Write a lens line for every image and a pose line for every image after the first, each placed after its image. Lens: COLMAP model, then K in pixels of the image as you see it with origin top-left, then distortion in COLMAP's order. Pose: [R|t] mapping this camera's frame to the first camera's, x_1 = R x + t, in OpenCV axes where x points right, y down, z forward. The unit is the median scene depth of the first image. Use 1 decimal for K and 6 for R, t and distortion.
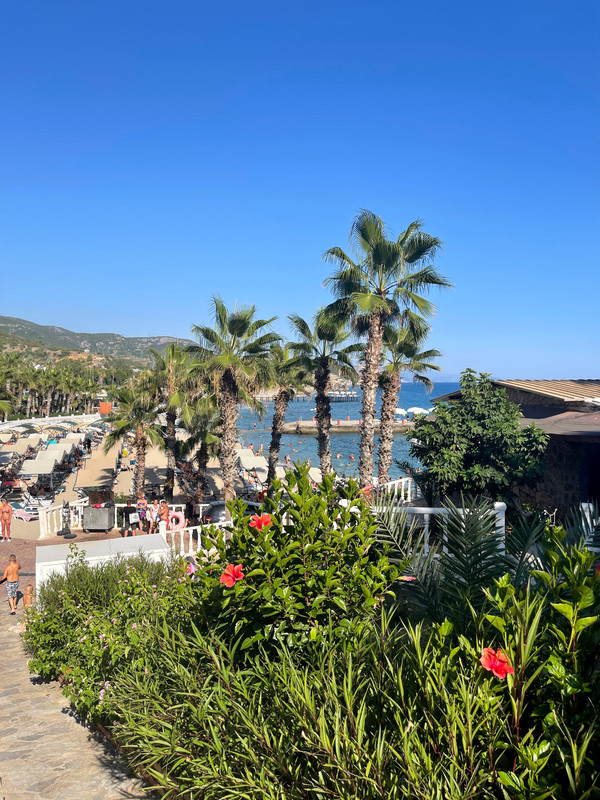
lens RADIAL K [[633.3, 0, 300.0], [0, 633.3, 400.0], [0, 0, 1]] dist [0.055198, -0.066766]
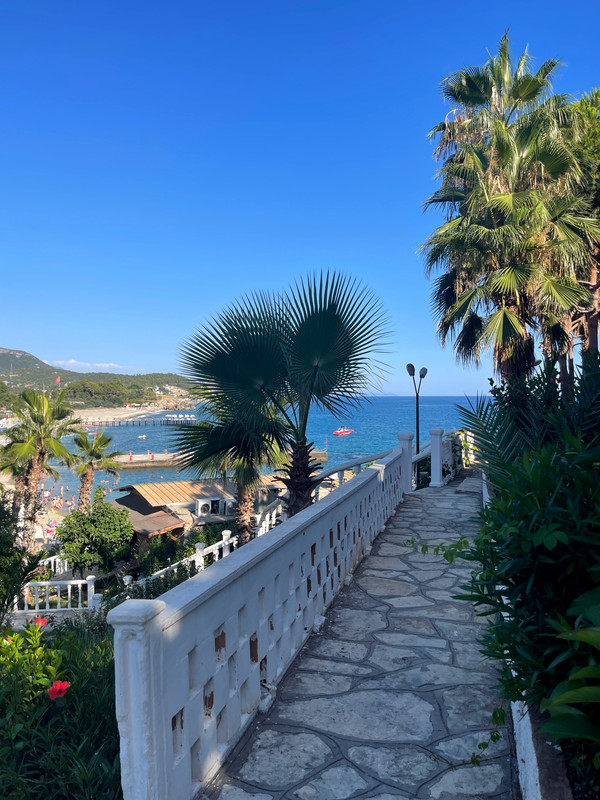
lens RADIAL K [[633.3, 0, 300.0], [0, 633.3, 400.0], [0, 0, 1]] dist [0.055198, -0.066766]
pose [[0.971215, -0.001686, 0.238200, 0.079273], [0.008673, 0.999562, -0.028287, -0.045645], [-0.238048, 0.029539, 0.970804, -0.145285]]
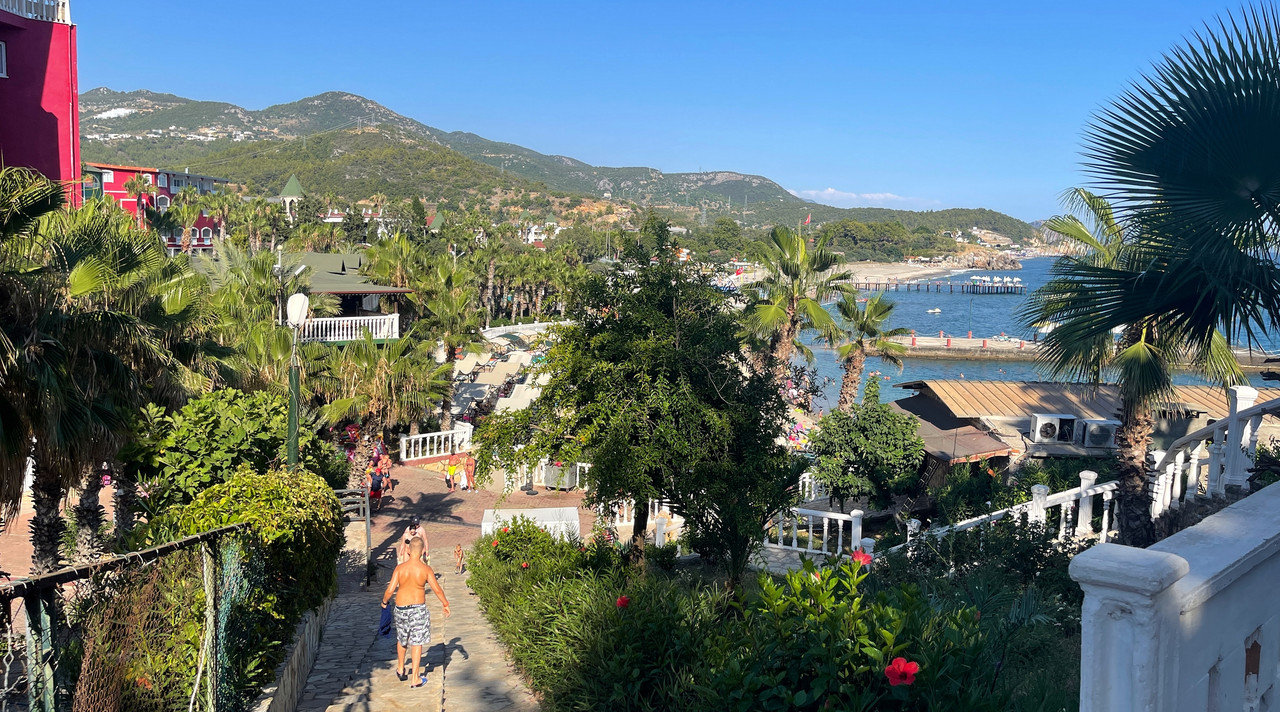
lens RADIAL K [[993.7, 0, 640.0], [0, 993.7, 356.0], [0, 0, 1]] dist [0.044722, -0.005172]
pose [[0.958728, 0.051846, -0.279559, 0.074452], [-0.029957, 0.996181, 0.082010, -0.043397], [0.282743, -0.070251, 0.956620, -0.140188]]
